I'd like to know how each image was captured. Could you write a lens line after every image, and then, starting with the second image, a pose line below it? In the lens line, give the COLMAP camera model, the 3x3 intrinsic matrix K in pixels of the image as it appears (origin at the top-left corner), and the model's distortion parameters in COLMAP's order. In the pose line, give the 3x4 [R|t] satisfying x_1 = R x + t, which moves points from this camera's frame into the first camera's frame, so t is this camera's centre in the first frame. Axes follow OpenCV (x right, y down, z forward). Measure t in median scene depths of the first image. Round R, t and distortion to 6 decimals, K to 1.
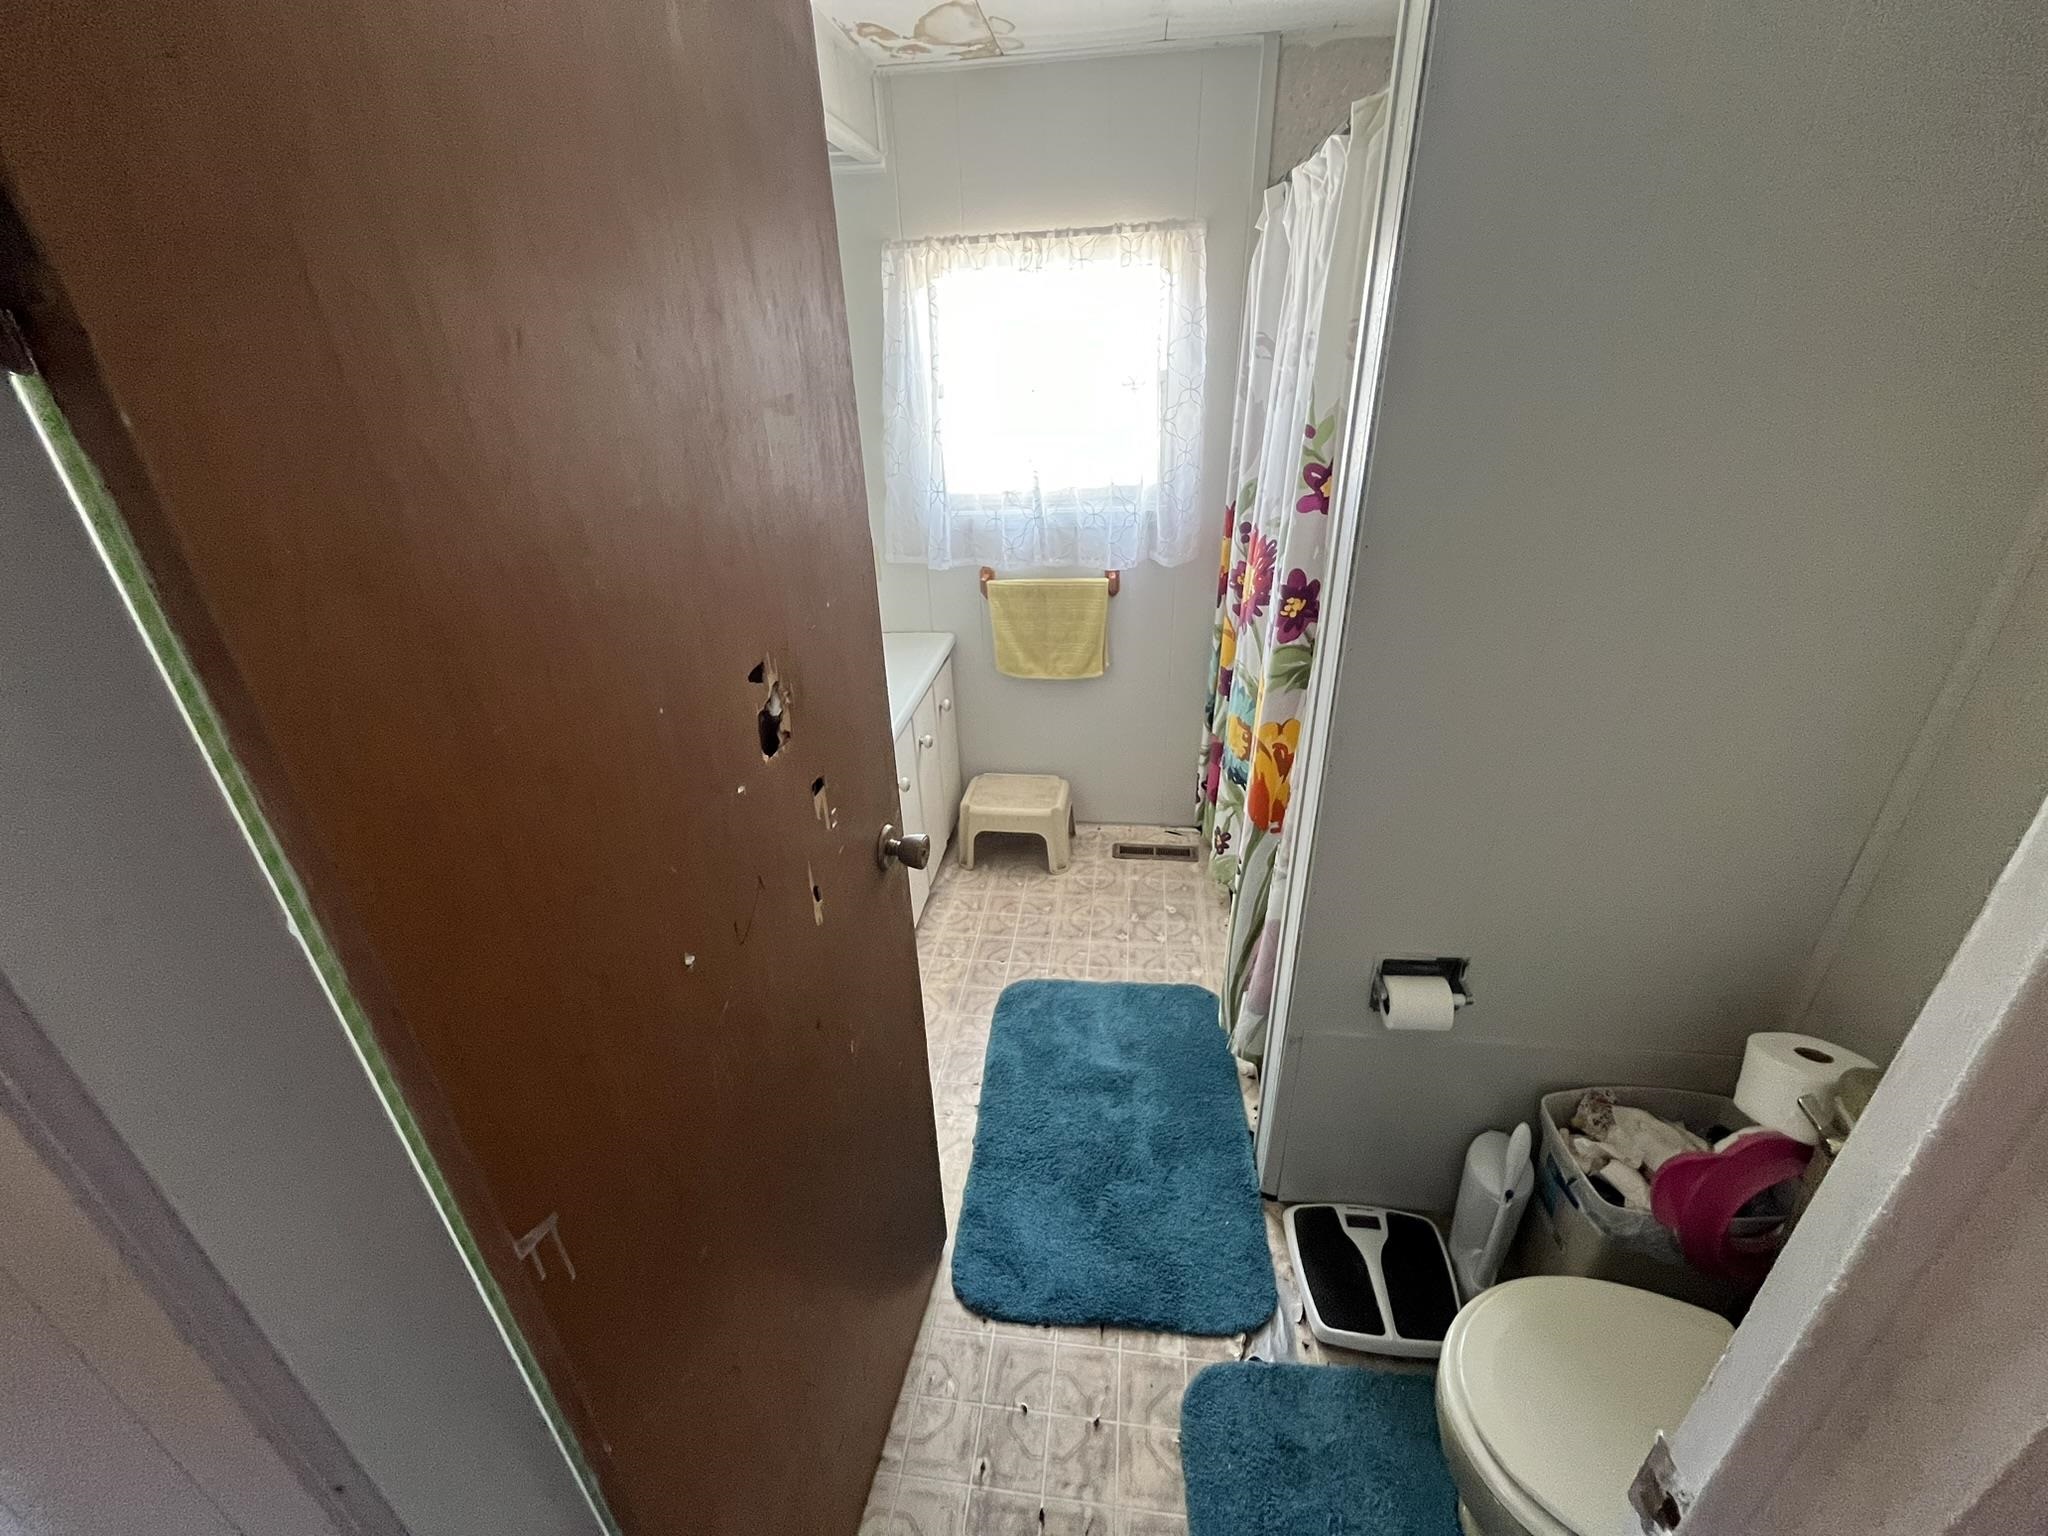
lens RADIAL K [[835.3, 0, 1019.9], [0, 835.3, 768.3], [0, 0, 1]] dist [-0.003881, -0.000424]
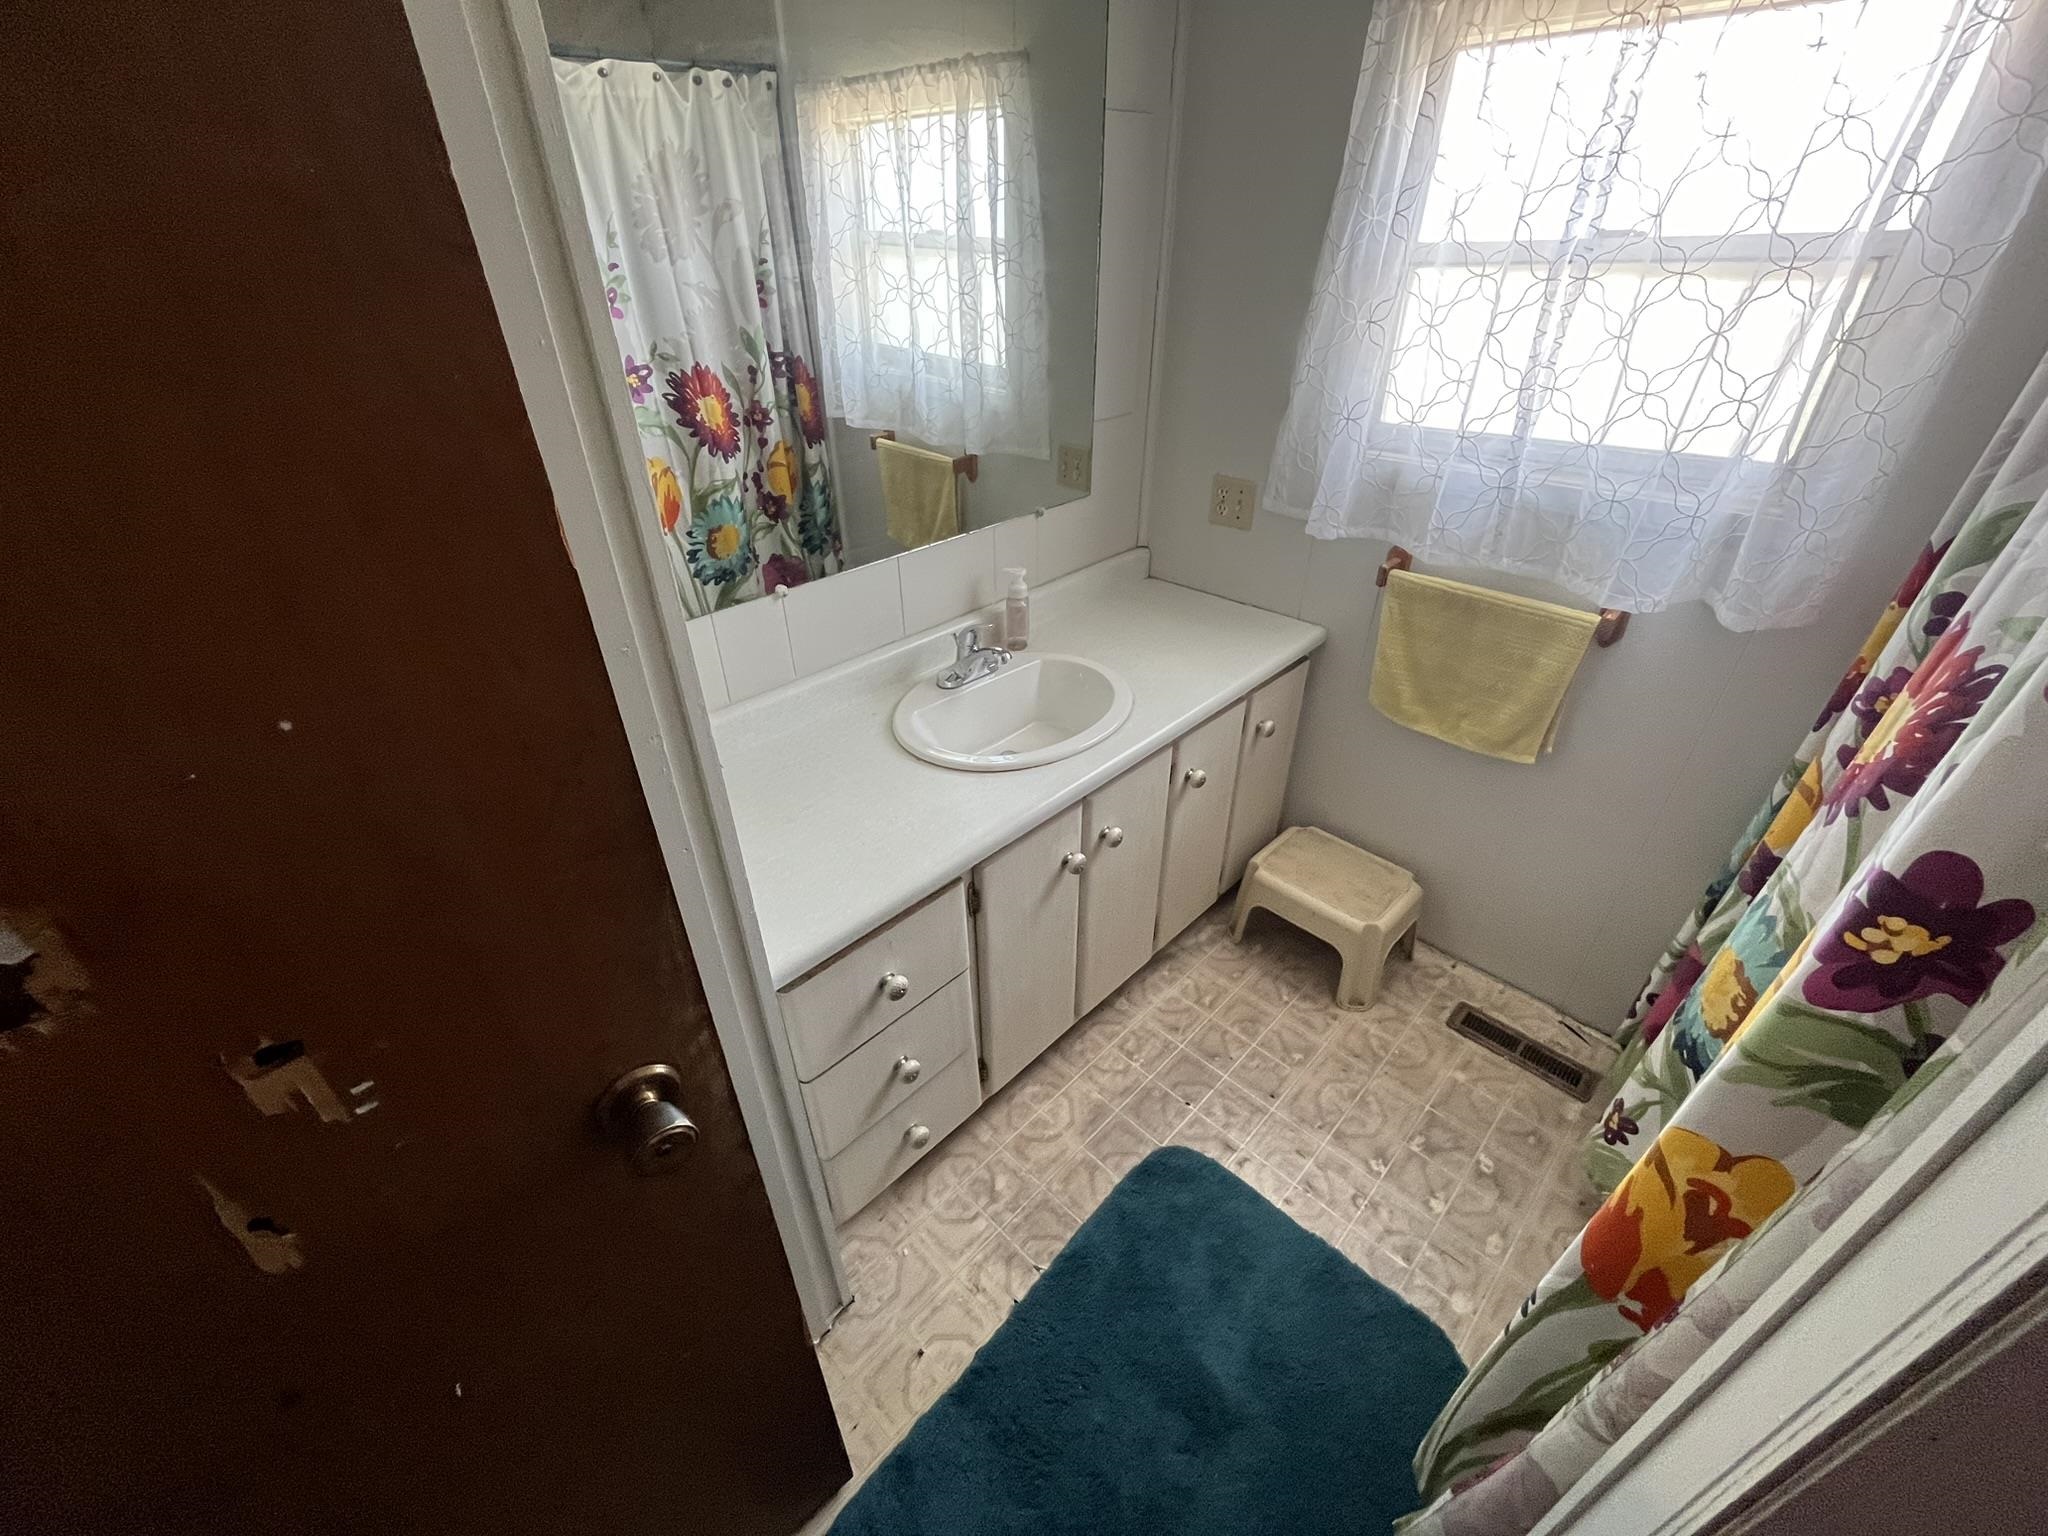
lens RADIAL K [[835.3, 0, 1019.9], [0, 835.3, 768.3], [0, 0, 1]] dist [-0.003881, -0.000424]
pose [[0.795019, 0.353769, -0.492739, 0.108484], [-0.286330, 0.934990, 0.209305, -0.136546], [0.534752, -0.025316, 0.844630, 0.304634]]
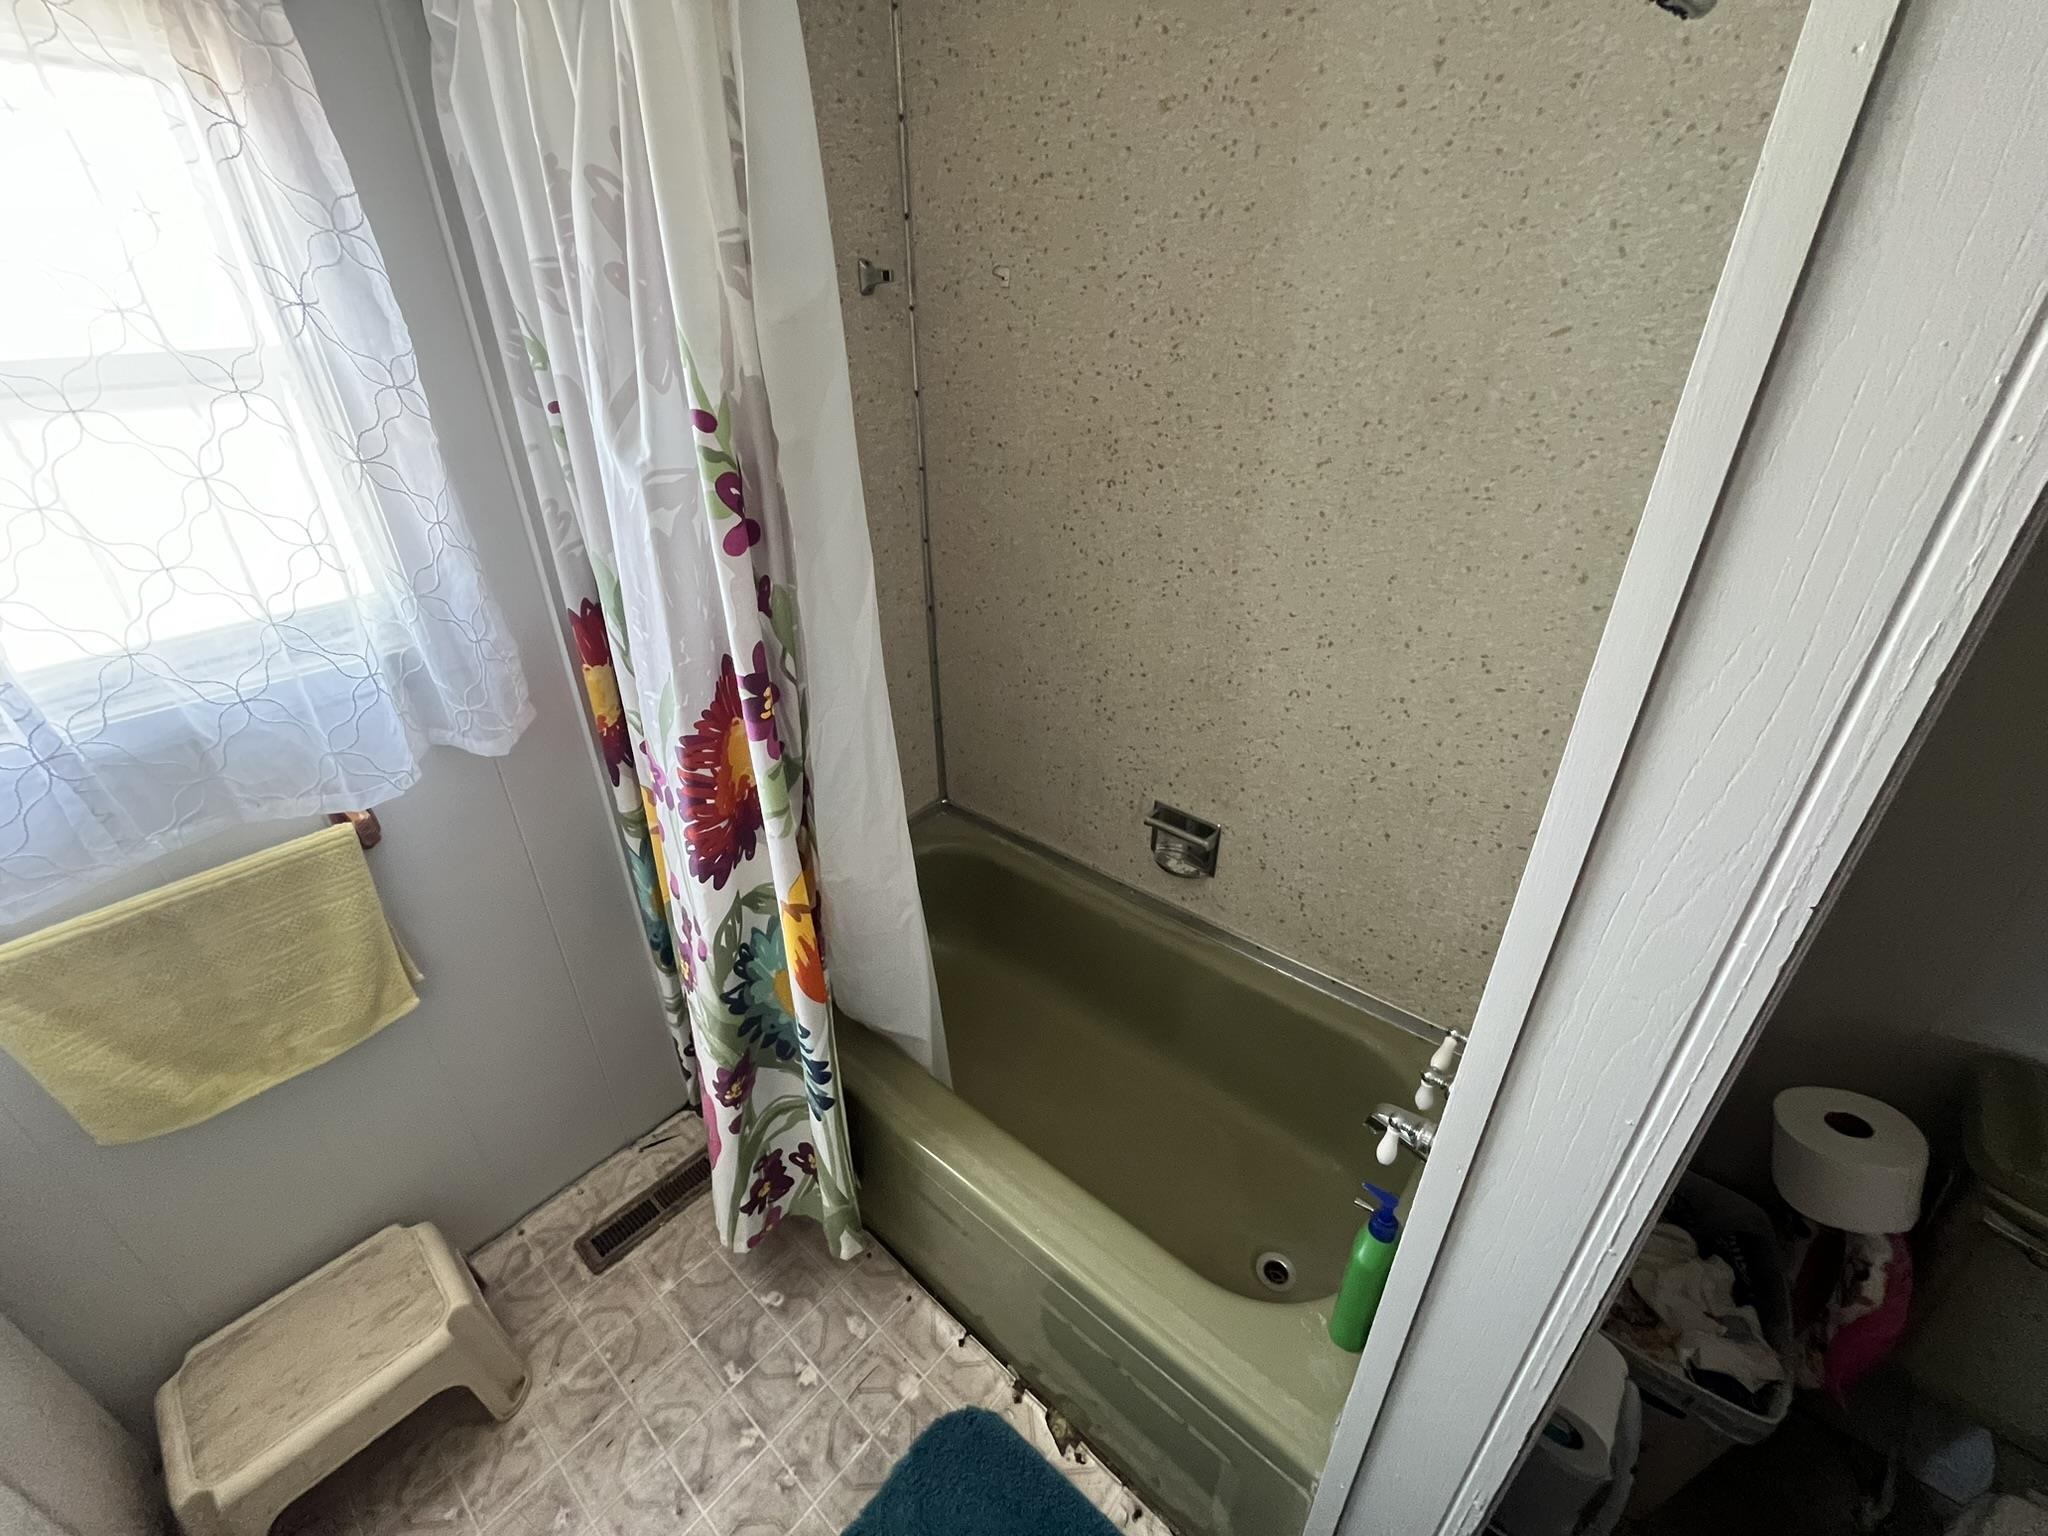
lens RADIAL K [[835.3, 0, 1019.9], [0, 835.3, 768.3], [0, 0, 1]] dist [-0.003881, -0.000424]
pose [[0.554852, -0.372372, 0.743962, -0.013730], [0.365355, 0.912457, 0.184223, -0.206392], [-0.747432, 0.169593, 0.642326, 0.453601]]
